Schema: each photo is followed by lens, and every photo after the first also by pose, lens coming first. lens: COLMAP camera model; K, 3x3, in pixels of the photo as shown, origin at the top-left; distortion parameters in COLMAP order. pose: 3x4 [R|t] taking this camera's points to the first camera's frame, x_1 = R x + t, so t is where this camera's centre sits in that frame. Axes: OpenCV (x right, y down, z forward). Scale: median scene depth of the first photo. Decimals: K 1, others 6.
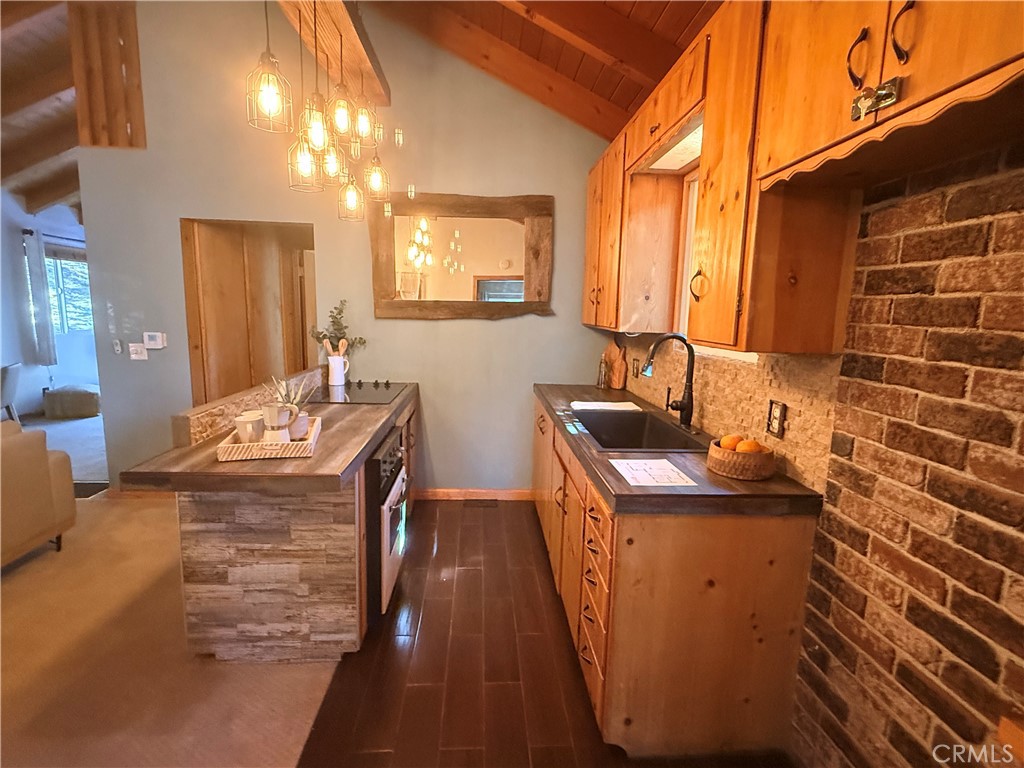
lens RADIAL K [[510.8, 0, 504.1], [0, 510.8, 387.7], [0, 0, 1]] dist [0.003547, -0.002285]
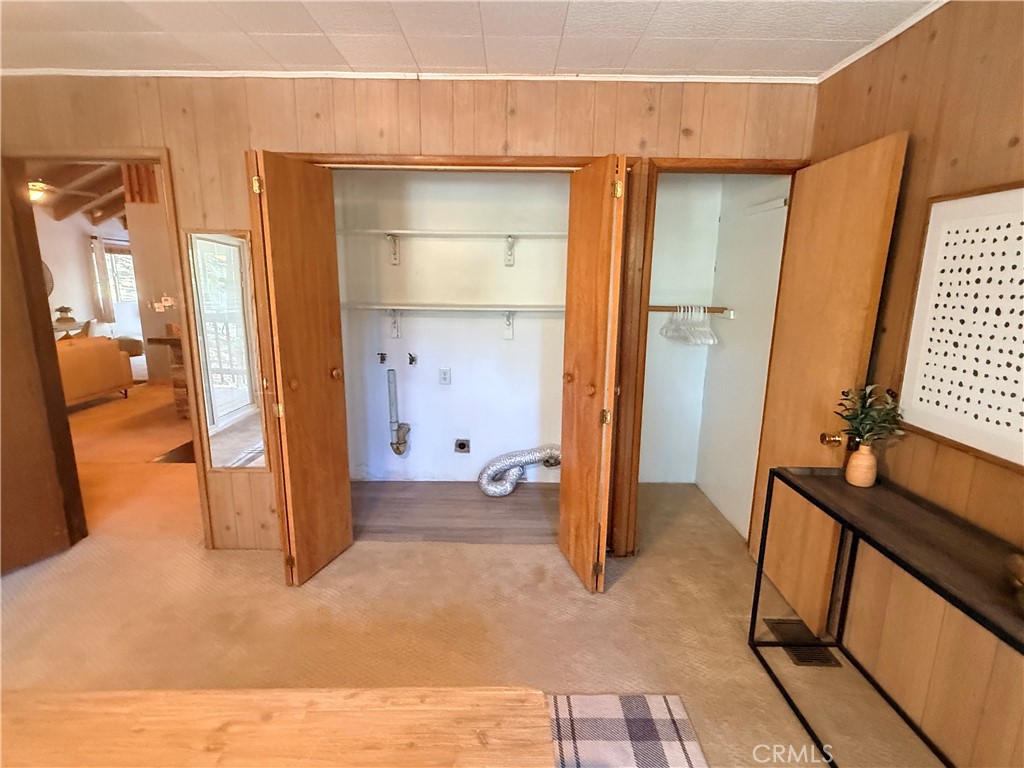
lens RADIAL K [[510.8, 0, 512.3], [0, 510.8, 390.2], [0, 0, 1]] dist [0.003547, -0.002285]
pose [[0.998820, -0.003805, -0.048416, 0.714174], [0.006434, 0.998506, 0.054268, 0.146252], [0.048138, -0.054516, 0.997352, -0.888757]]
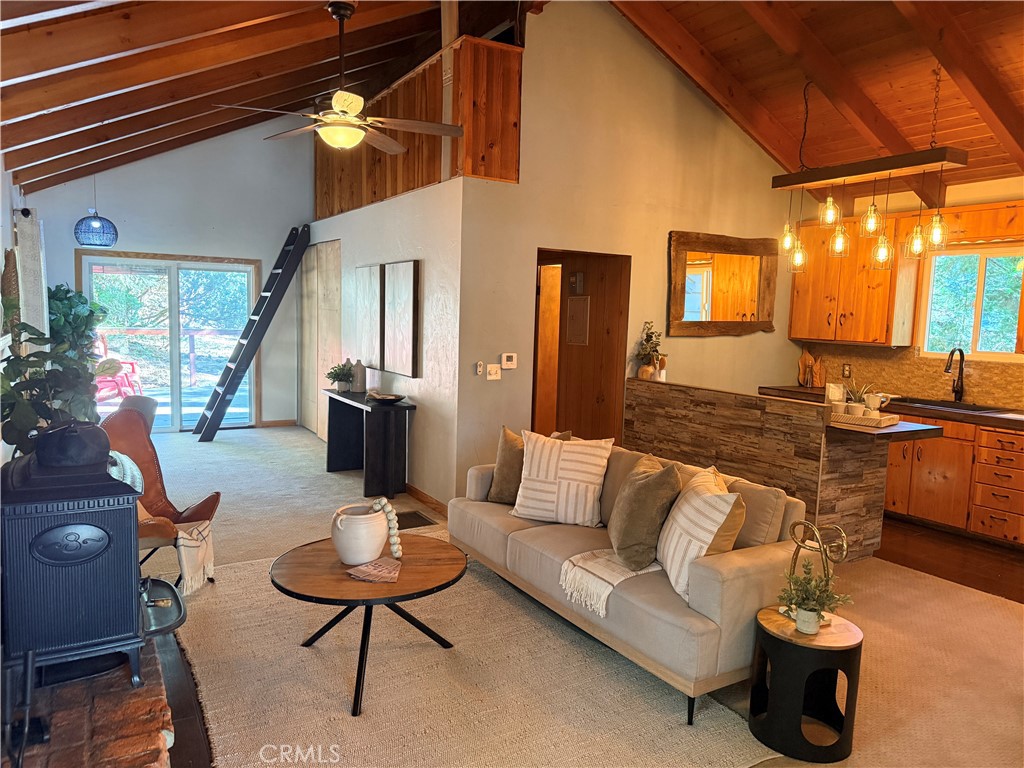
lens RADIAL K [[713.8, 0, 506.5], [0, 713.8, 386.7], [0, 0, 1]] dist [0.058239, -0.020904]
pose [[0.886282, -0.046058, 0.460851, -1.351330], [0.060753, 0.998006, -0.017094, -0.014584], [-0.459145, 0.043149, 0.887313, -0.289077]]
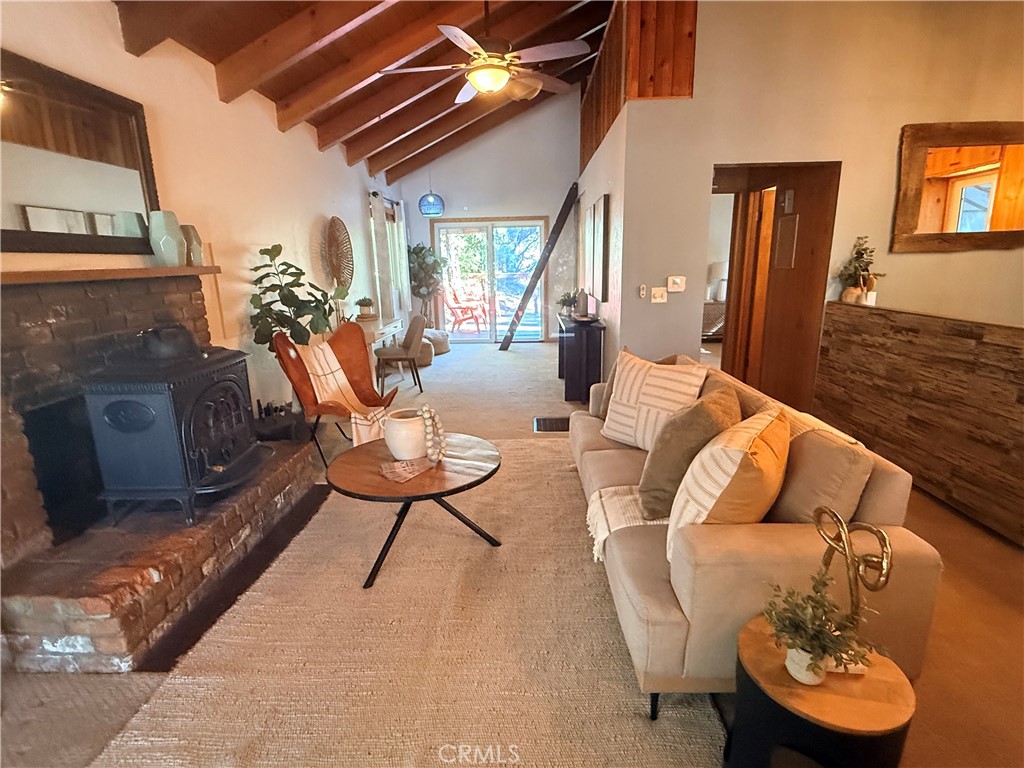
lens RADIAL K [[510.8, 0, 511.4], [0, 510.8, 380.6], [0, 0, 1]] dist [0.003547, -0.002285]
pose [[0.995542, -0.025526, -0.090796, -0.927531], [0.032872, 0.996224, 0.080356, 0.011725], [0.088402, -0.082983, 0.992622, -0.110434]]
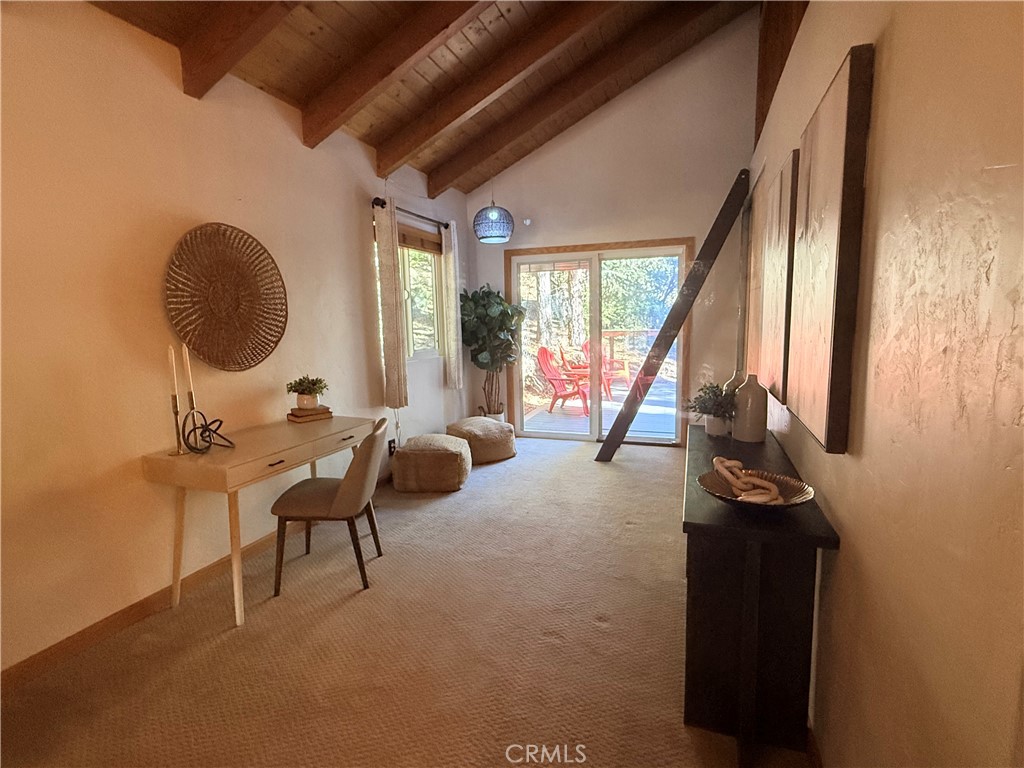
lens RADIAL K [[510.8, 0, 511.3], [0, 510.8, 383.5], [0, 0, 1]] dist [0.003547, -0.002285]
pose [[0.923953, 0.003794, -0.382488, -0.880008], [-0.012271, 0.999730, -0.019726, -0.108574], [0.382310, 0.022919, 0.923750, 0.784884]]
